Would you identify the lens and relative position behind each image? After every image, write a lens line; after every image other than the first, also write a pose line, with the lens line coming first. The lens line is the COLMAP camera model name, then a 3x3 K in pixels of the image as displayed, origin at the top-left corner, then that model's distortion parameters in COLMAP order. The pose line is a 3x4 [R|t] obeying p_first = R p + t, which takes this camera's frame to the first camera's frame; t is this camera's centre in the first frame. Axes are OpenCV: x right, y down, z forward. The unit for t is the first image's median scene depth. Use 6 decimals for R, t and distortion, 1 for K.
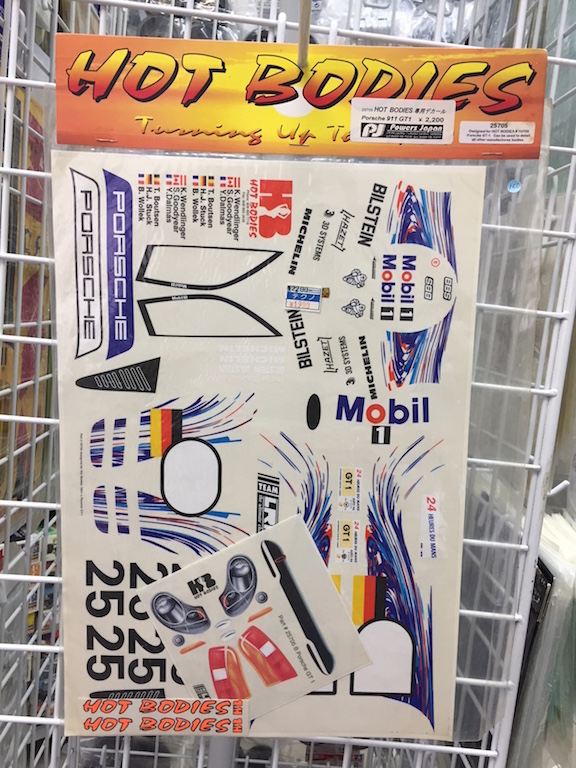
lens RADIAL K [[672.1, 0, 288.0], [0, 672.1, 384.0], [0, 0, 1]] dist [0.094300, -0.141459]
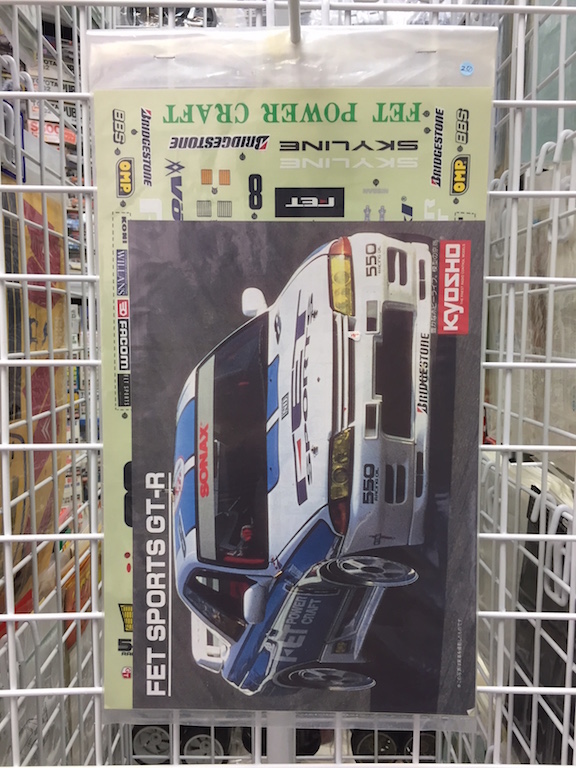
lens RADIAL K [[672.1, 0, 288.0], [0, 672.1, 384.0], [0, 0, 1]] dist [0.094300, -0.141459]
pose [[0.994712, -0.095983, -0.036541, 0.000789], [0.094715, 0.994890, -0.034972, 0.024181], [0.039711, 0.031326, 0.998720, 0.053496]]
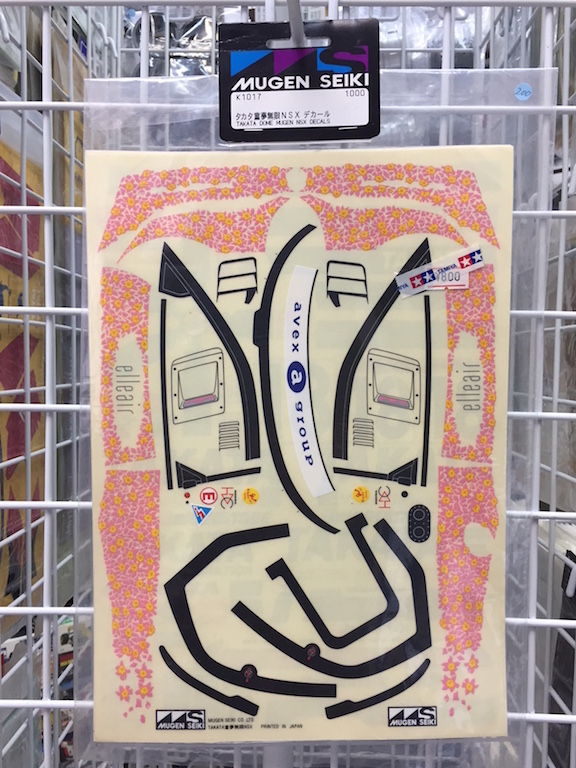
lens RADIAL K [[672.1, 0, 288.0], [0, 672.1, 384.0], [0, 0, 1]] dist [0.094300, -0.141459]
pose [[0.993226, -0.088287, -0.075549, 0.038909], [0.081668, 0.992888, -0.086623, 0.007000], [0.082659, 0.079866, 0.993372, 0.165300]]
